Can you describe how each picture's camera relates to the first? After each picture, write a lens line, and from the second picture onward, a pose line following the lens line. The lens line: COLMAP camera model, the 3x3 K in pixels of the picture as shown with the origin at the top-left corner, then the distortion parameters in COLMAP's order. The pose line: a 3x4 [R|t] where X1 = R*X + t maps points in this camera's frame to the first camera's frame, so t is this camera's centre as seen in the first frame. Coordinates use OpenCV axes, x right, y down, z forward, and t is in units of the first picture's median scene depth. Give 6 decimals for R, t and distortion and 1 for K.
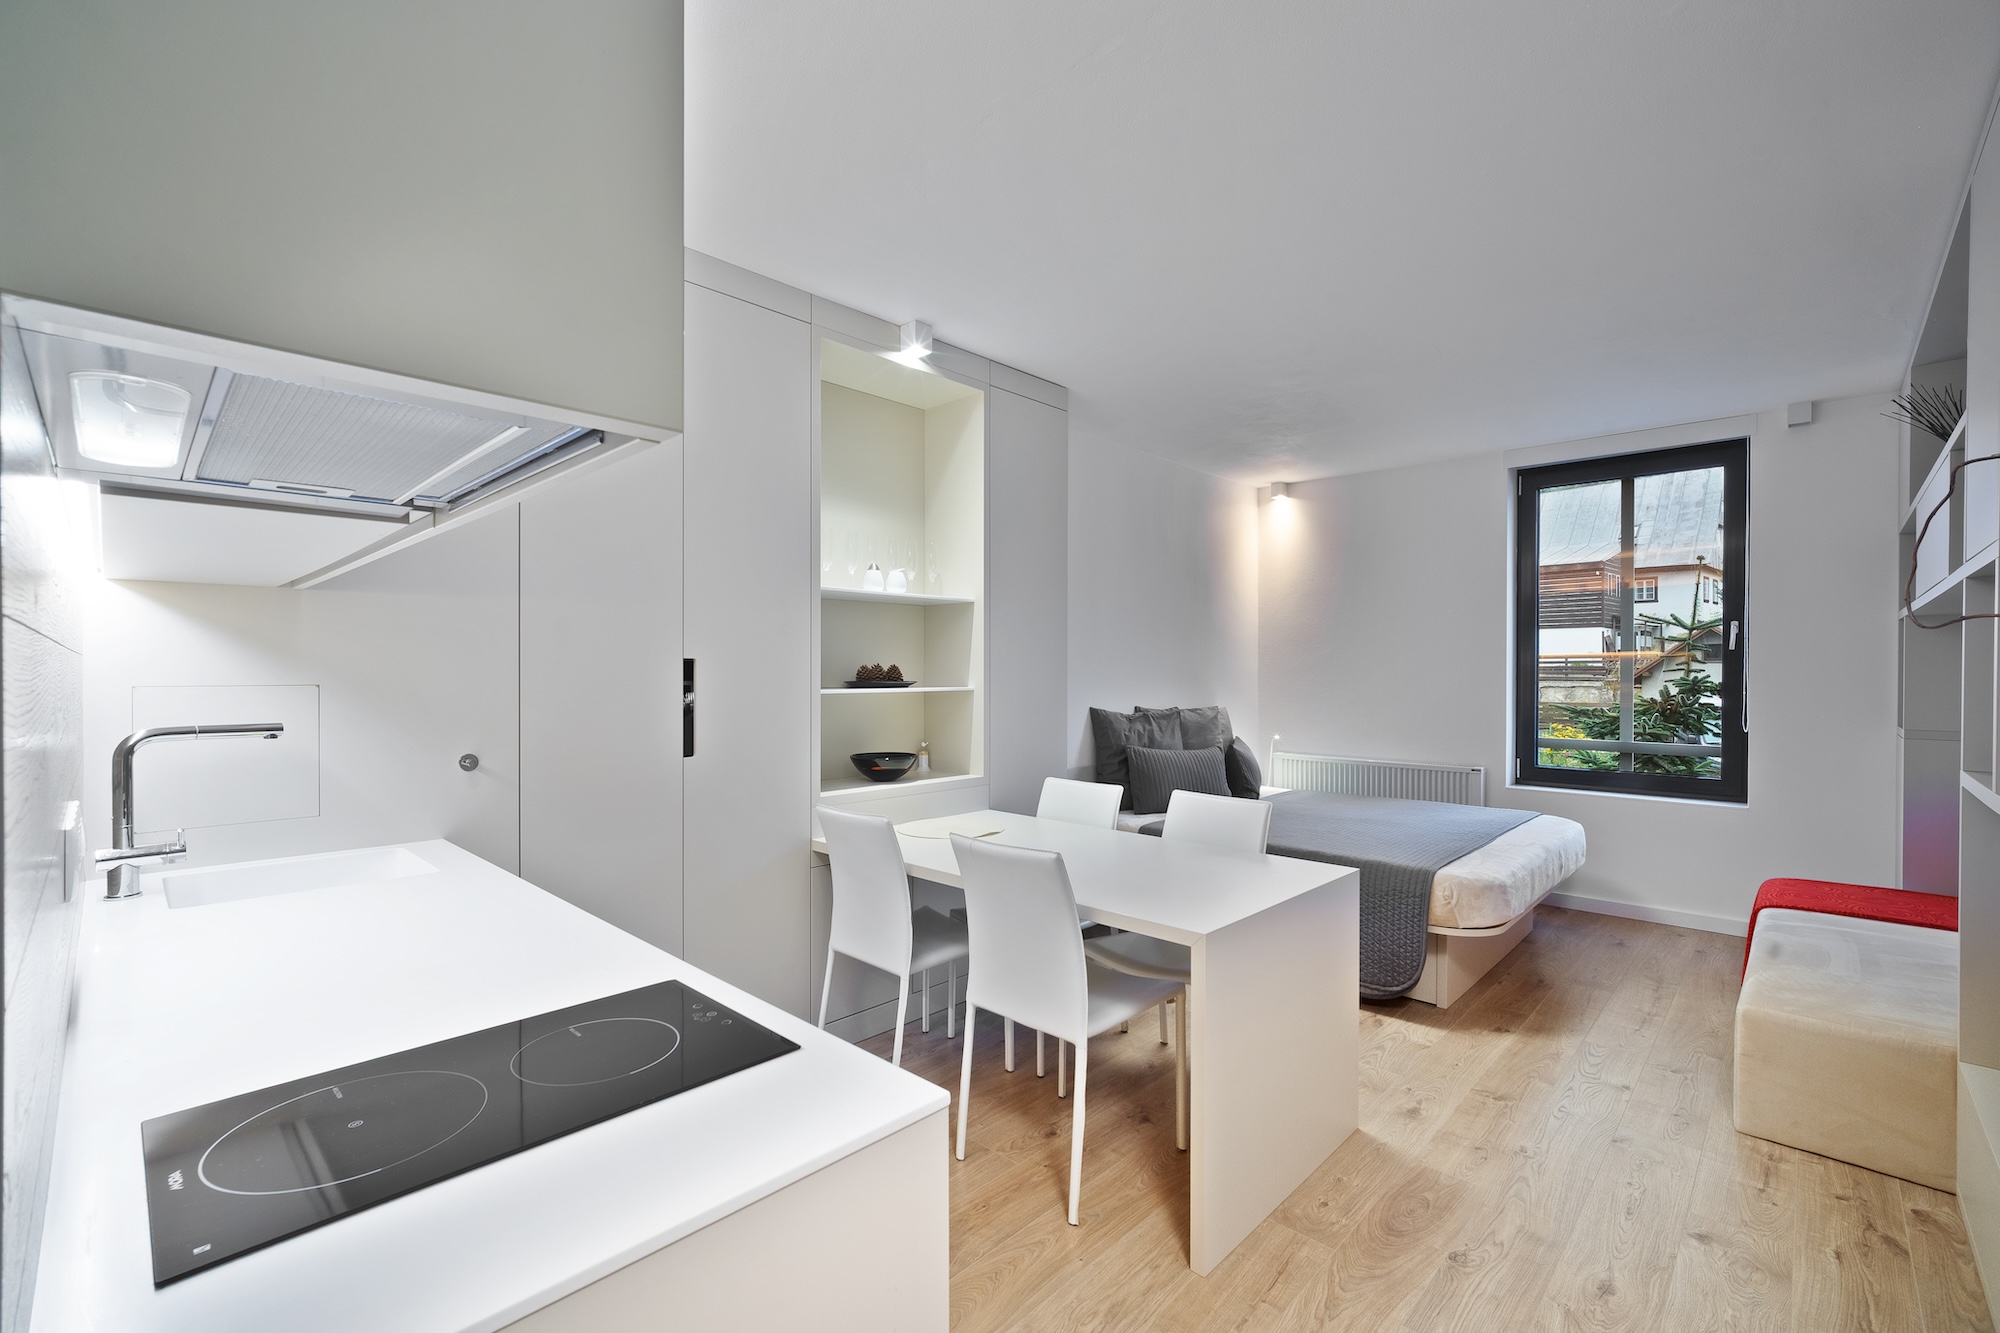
lens RADIAL K [[859.2, 0, 1001.5], [0, 859.2, 675.4], [0, 0, 1]] dist [-0.010045, 0.007930]
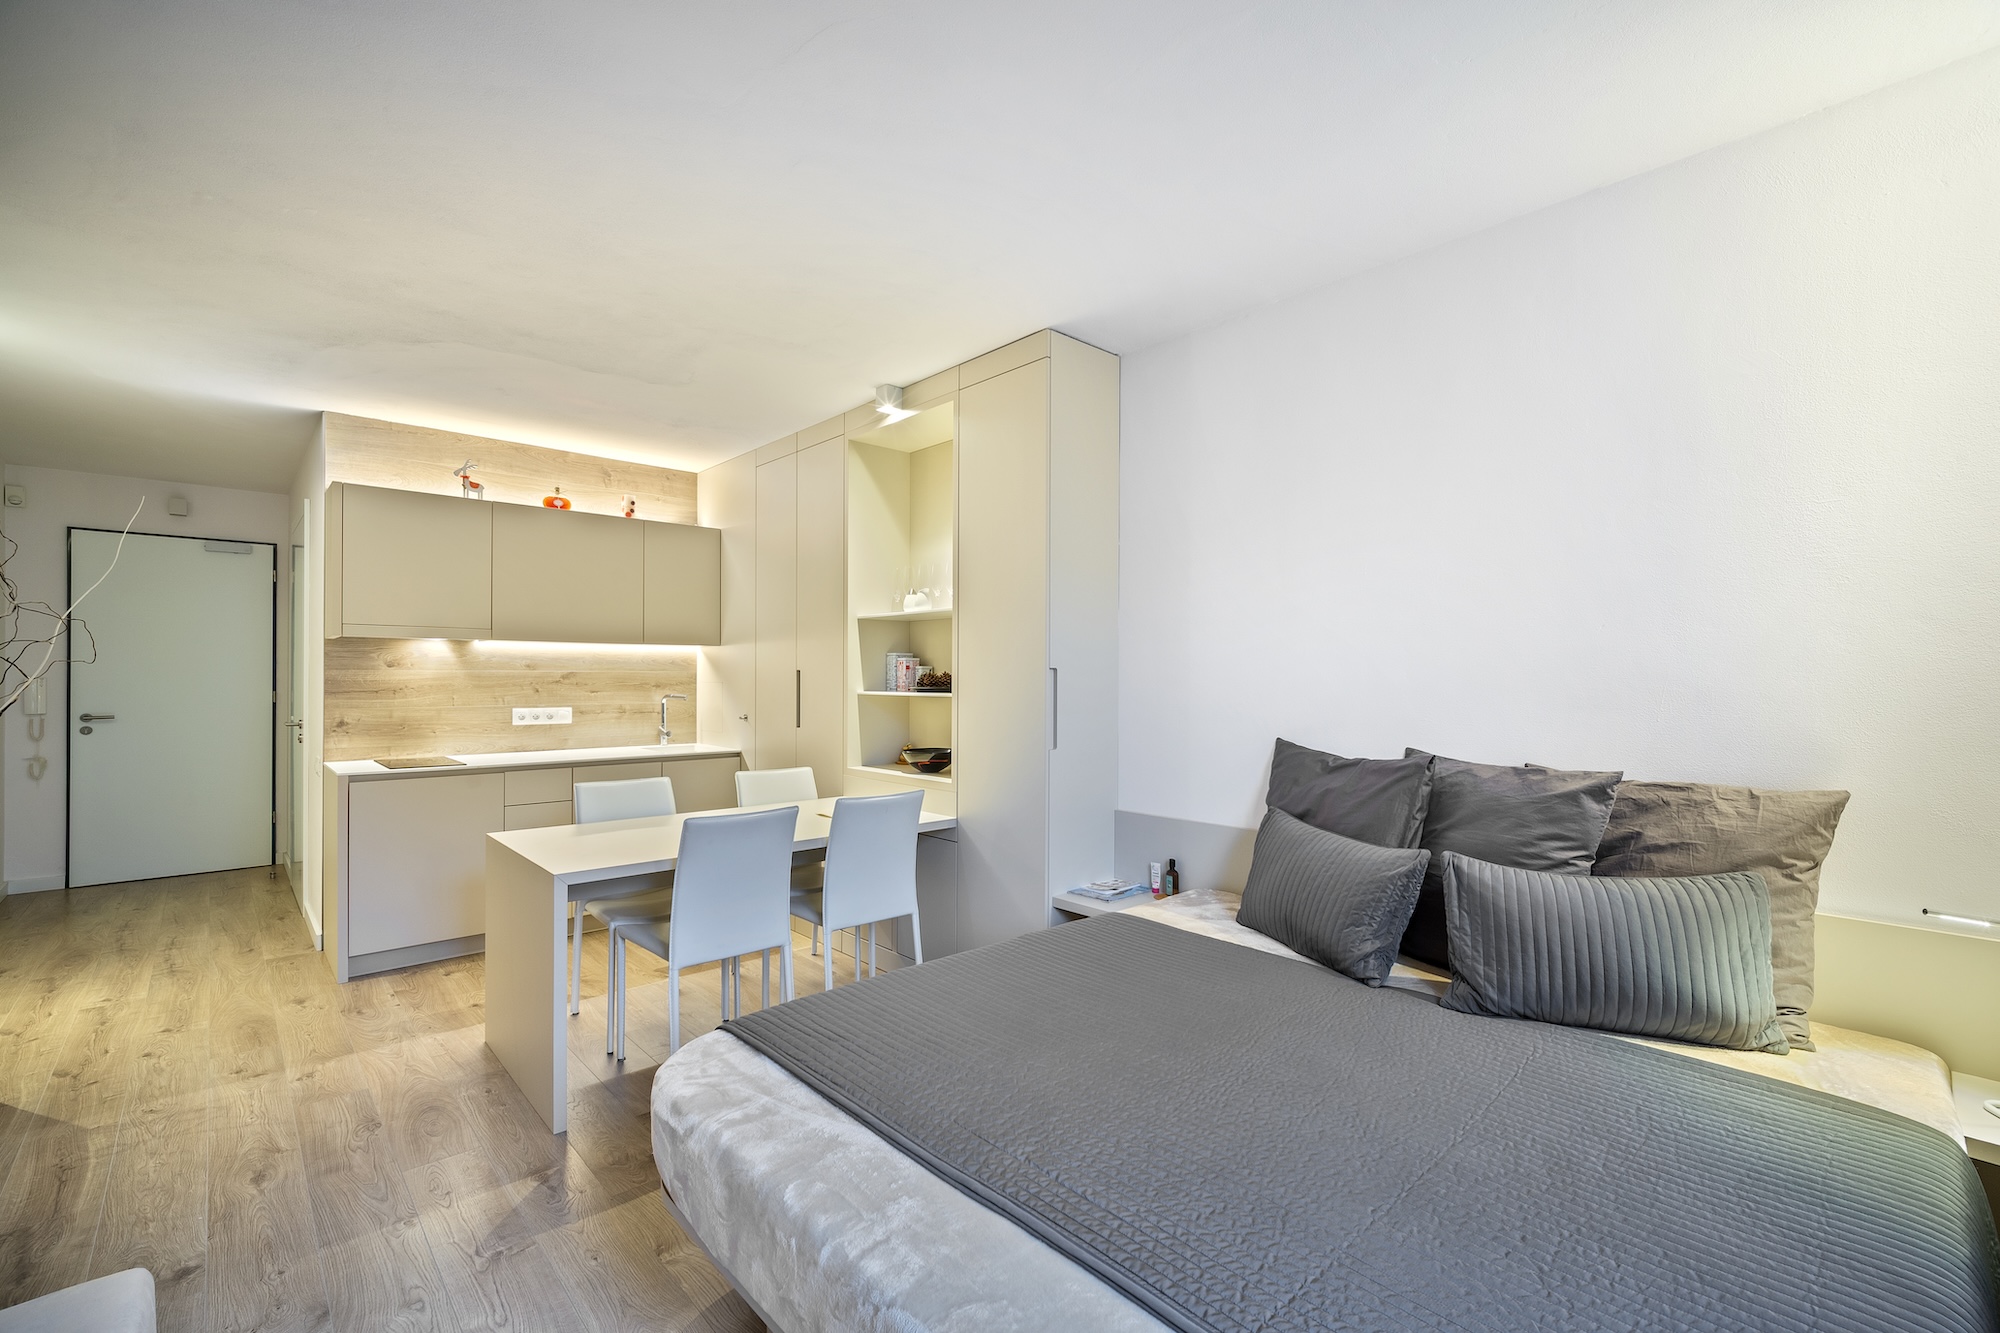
lens RADIAL K [[859.2, 0, 1001.5], [0, 859.2, 675.4], [0, 0, 1]] dist [-0.010045, 0.007930]
pose [[-0.066727, -0.003206, -0.997766, 1.030977], [-0.007152, 0.999971, -0.002734, -0.005200], [0.997746, 0.006953, -0.066748, 1.183889]]
